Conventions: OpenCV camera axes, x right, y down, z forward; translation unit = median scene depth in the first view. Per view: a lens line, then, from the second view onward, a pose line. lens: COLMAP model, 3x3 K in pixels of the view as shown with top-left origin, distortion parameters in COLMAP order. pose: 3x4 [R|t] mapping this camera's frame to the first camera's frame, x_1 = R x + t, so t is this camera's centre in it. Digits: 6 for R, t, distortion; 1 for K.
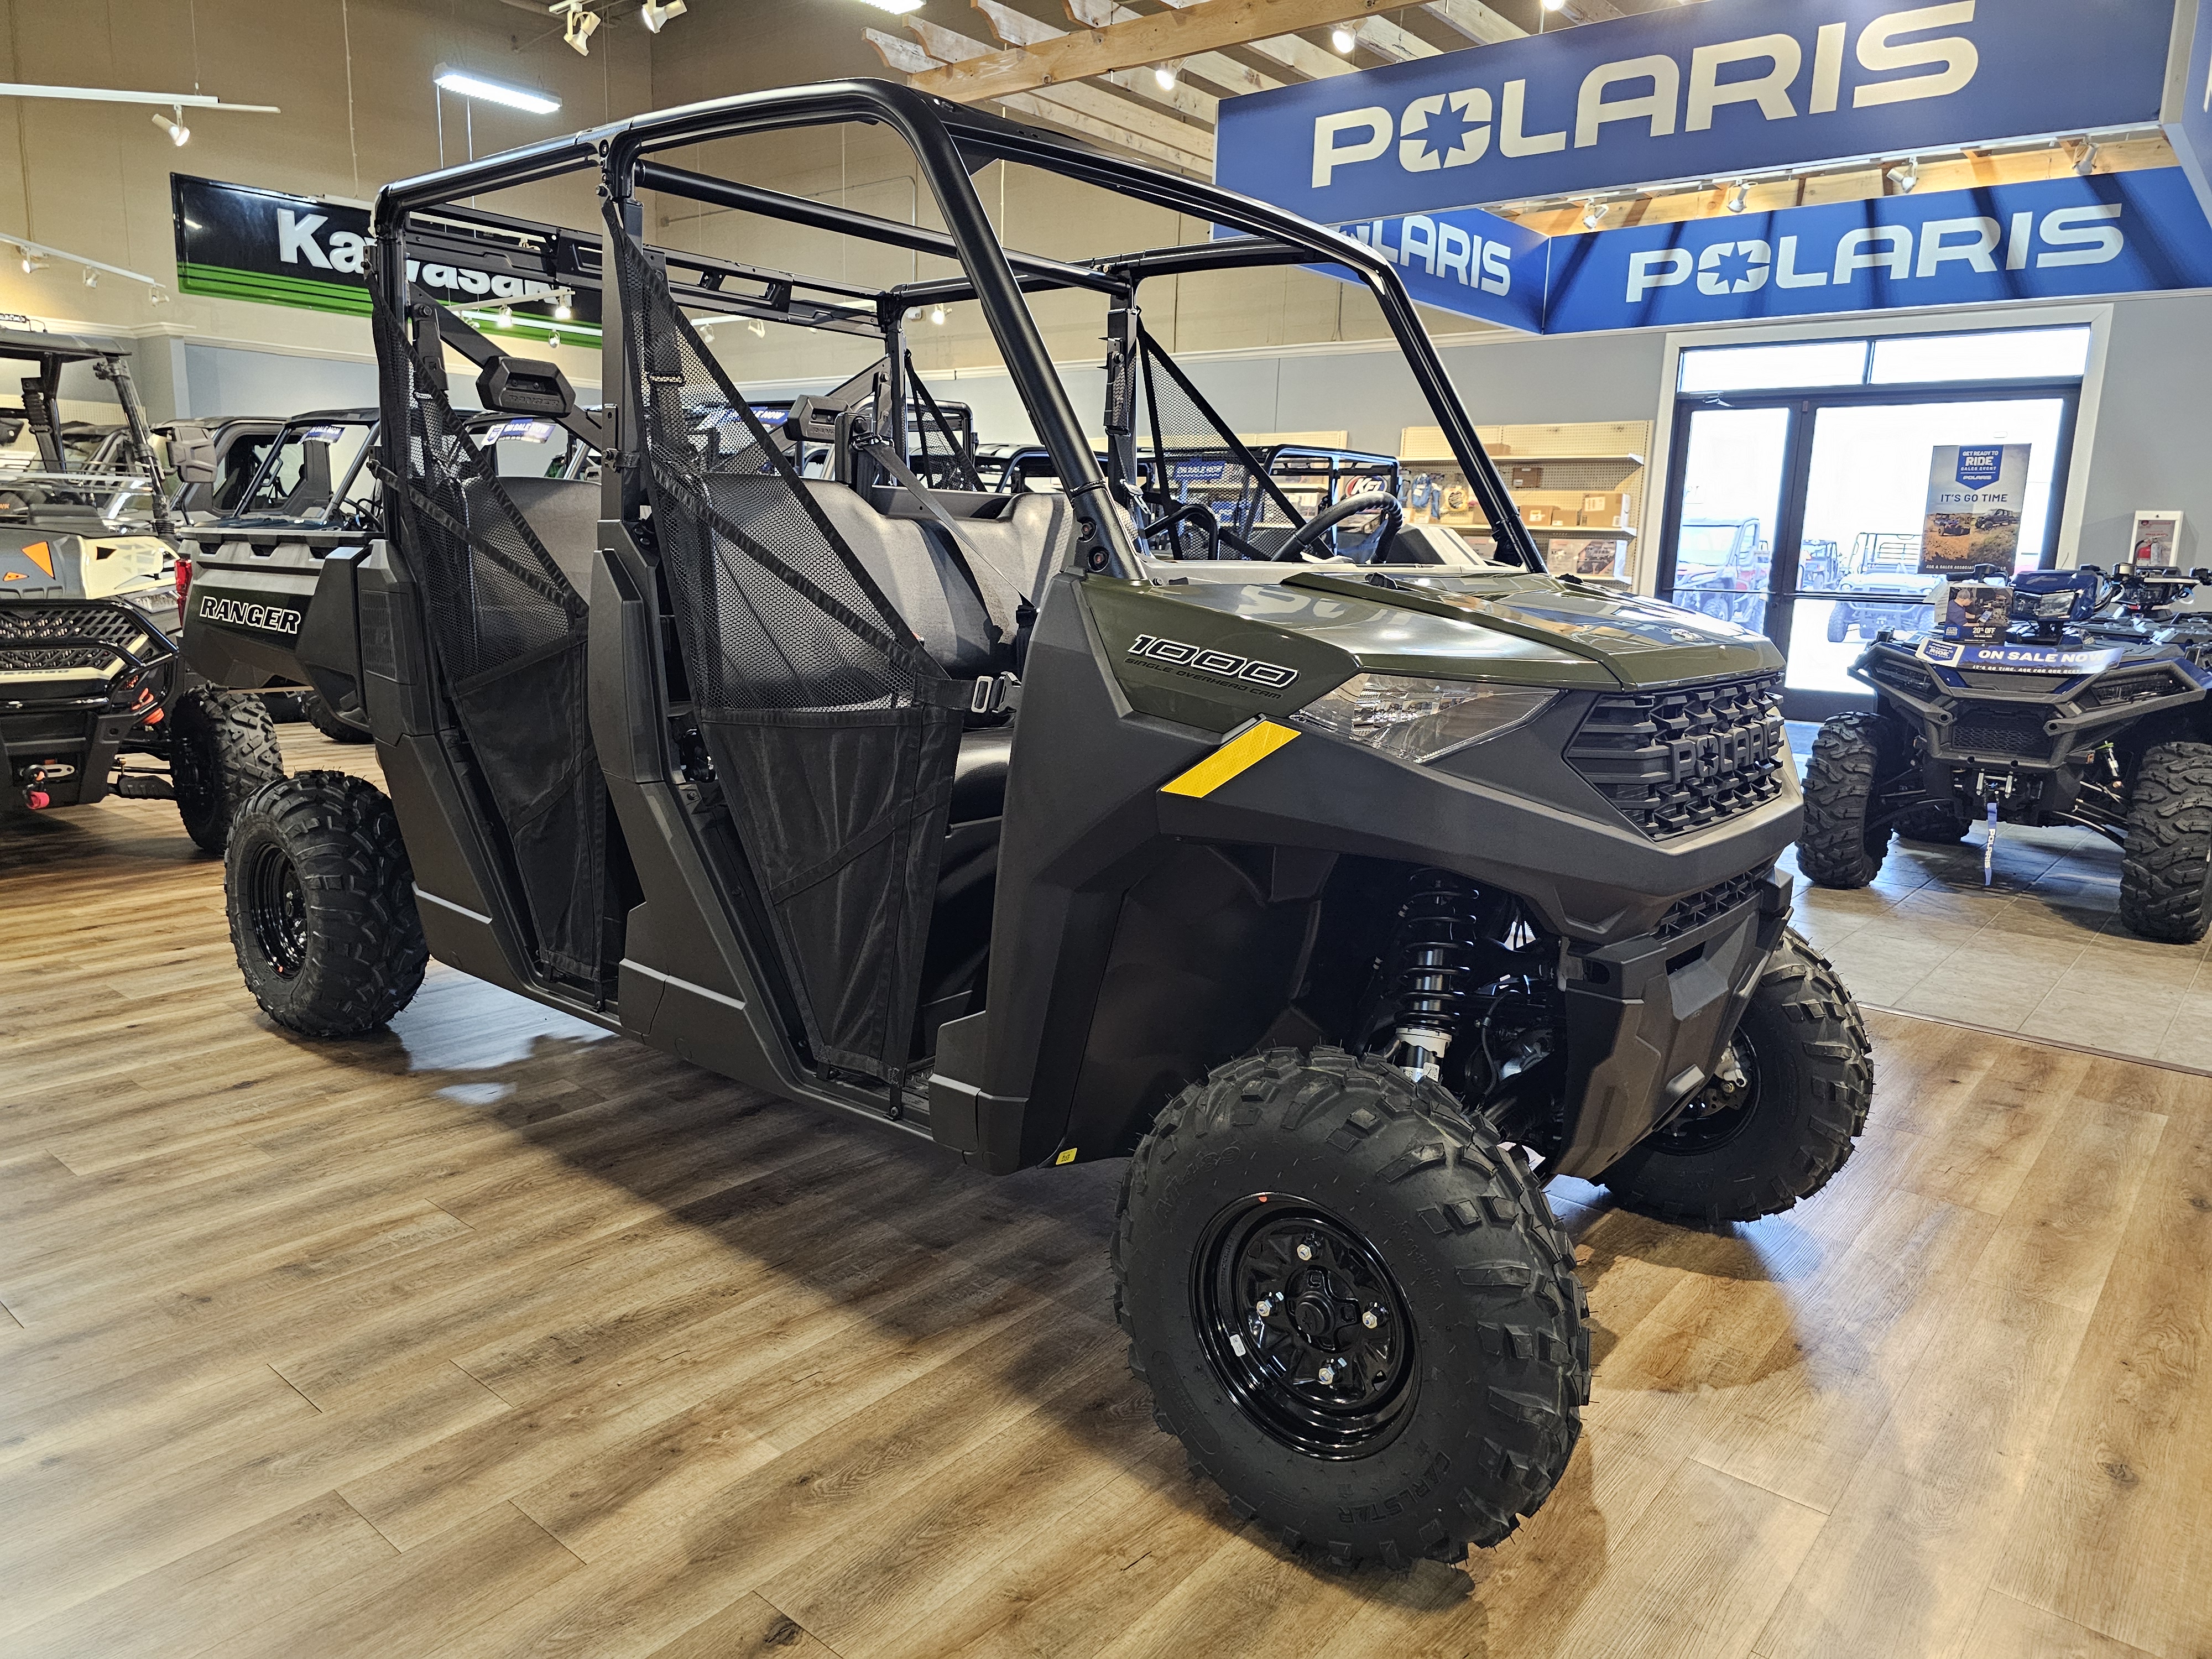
lens RADIAL K [[1479.9, 0, 1091.4], [0, 1479.9, 839.7], [0, 0, 1]] dist [0.054447, -0.048987]
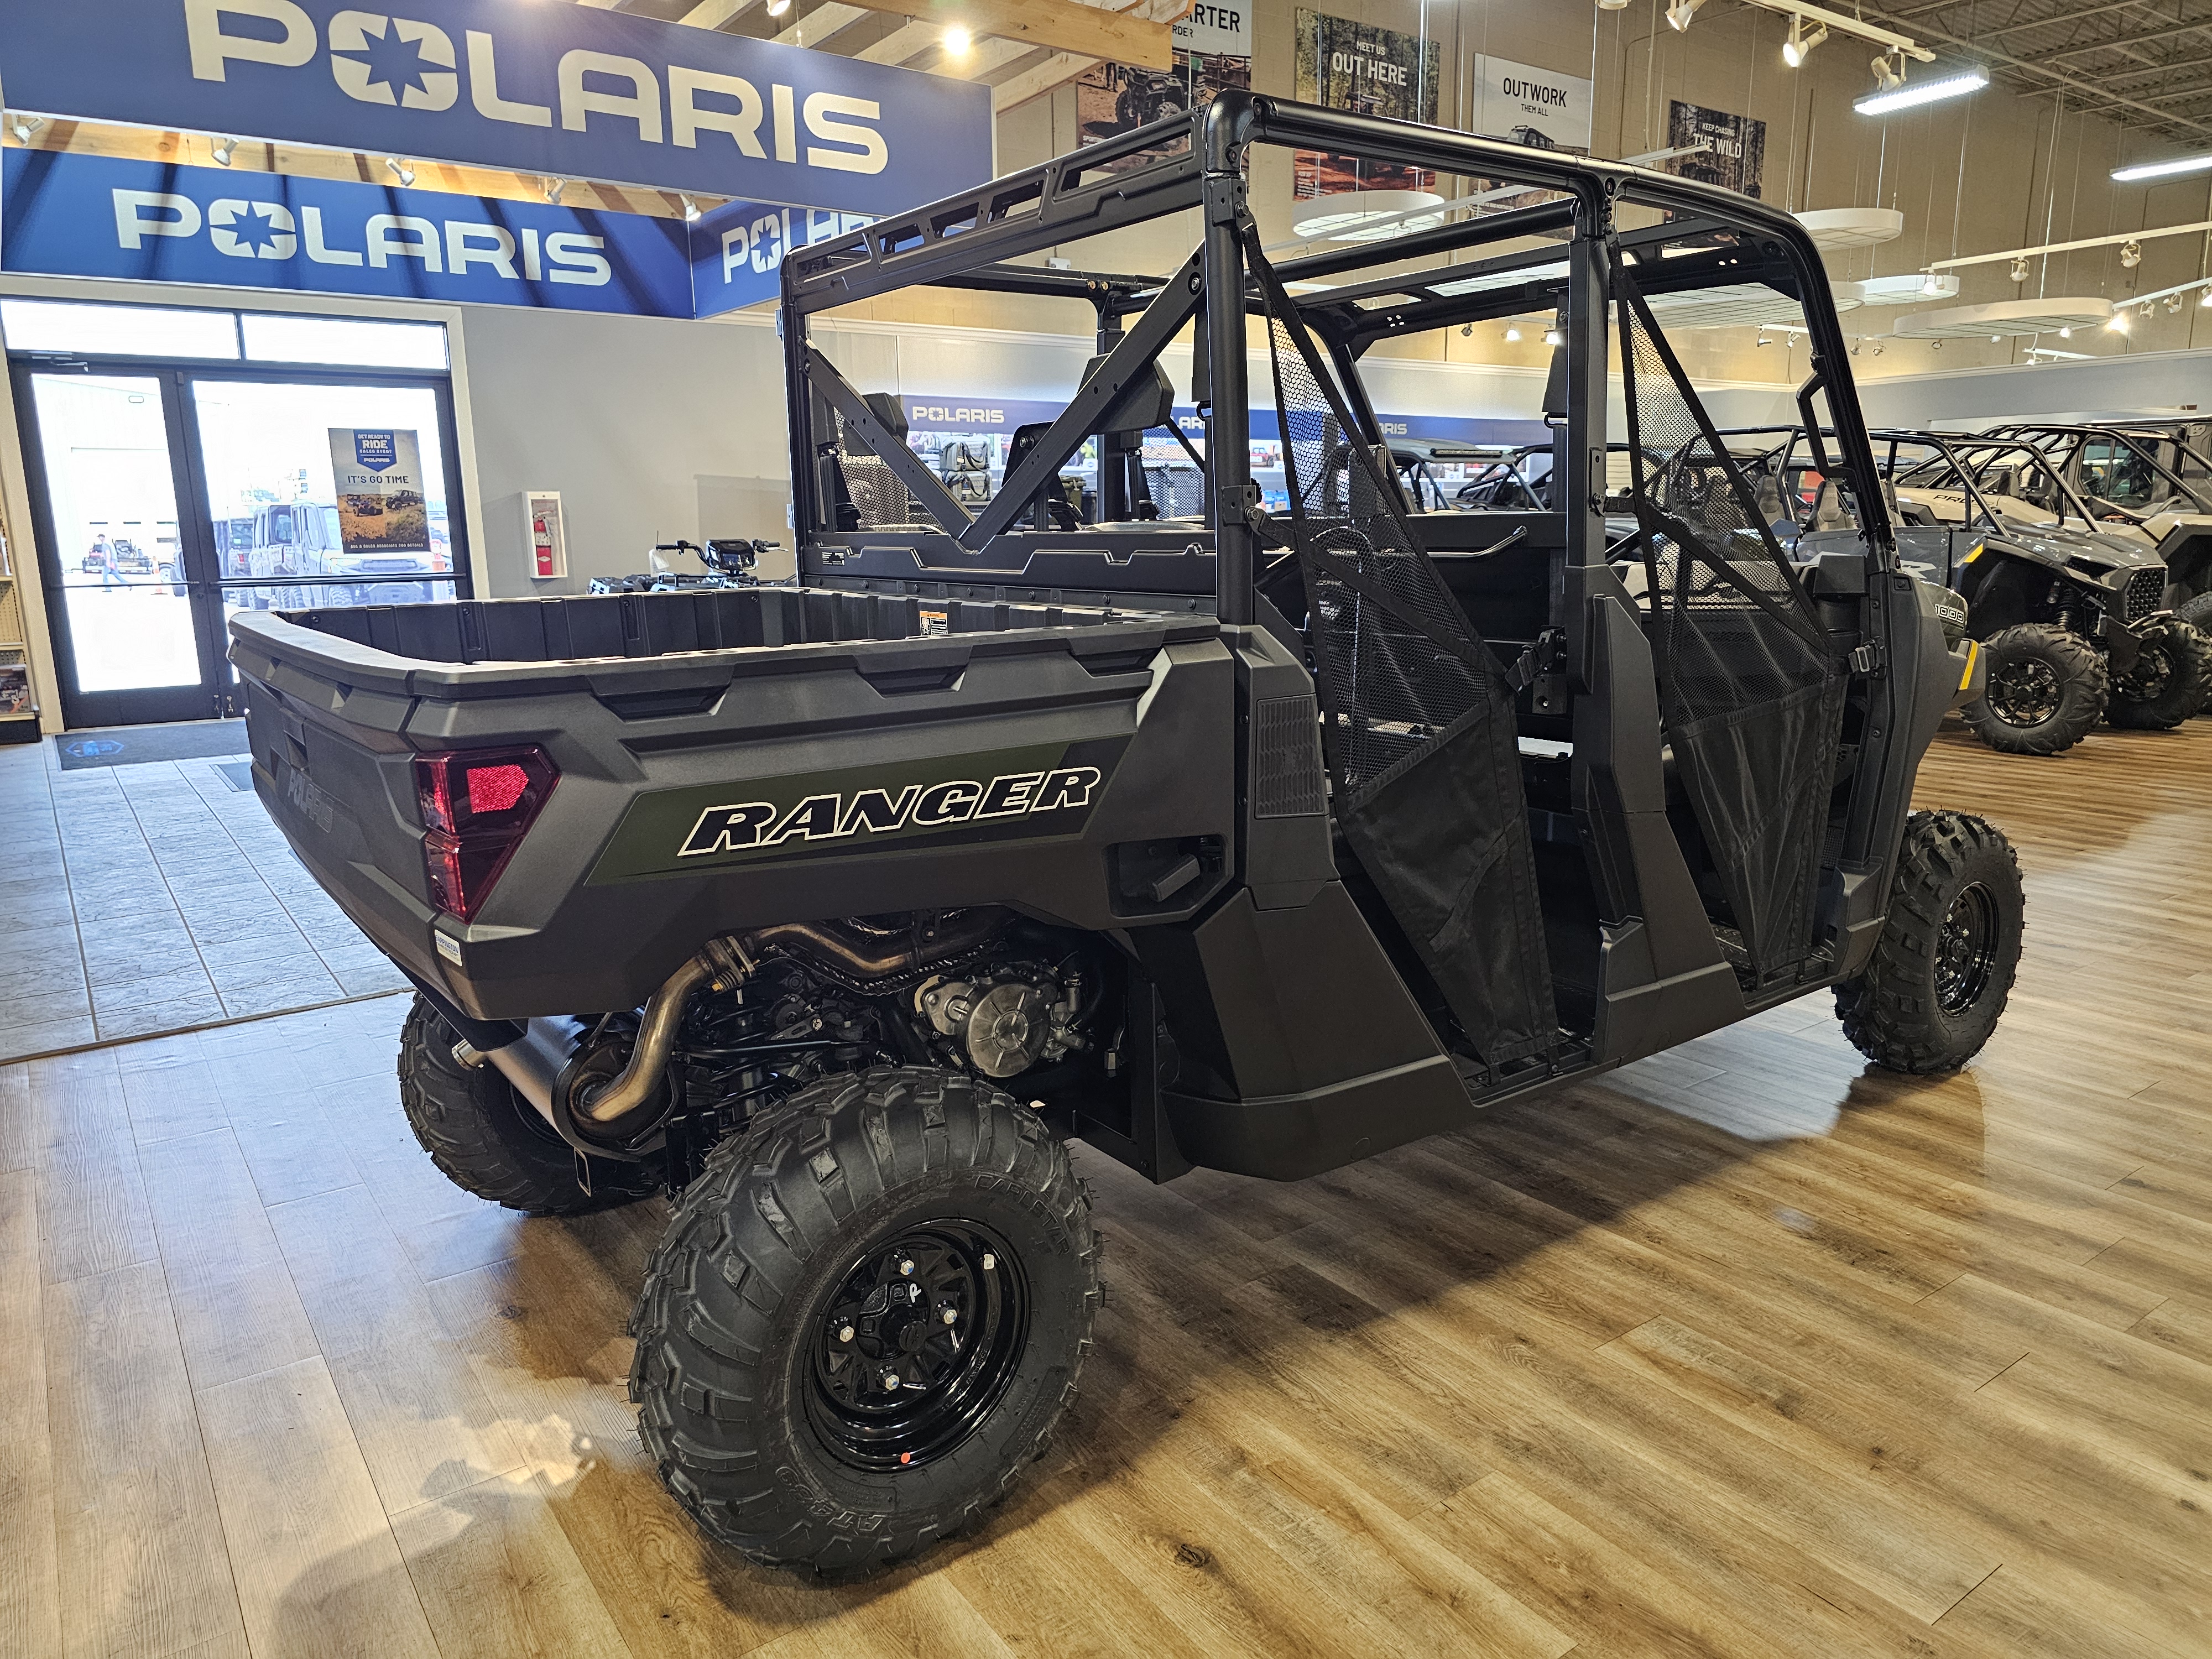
lens RADIAL K [[1472.1, 0, 1112.0], [0, 1472.1, 855.3], [0, 0, 1]] dist [0.051756, -0.046682]
pose [[0.239102, -0.245699, 0.939395, -0.637633], [0.212109, 0.957308, 0.196396, -0.136177], [-0.947544, 0.152295, 0.281009, 0.494706]]
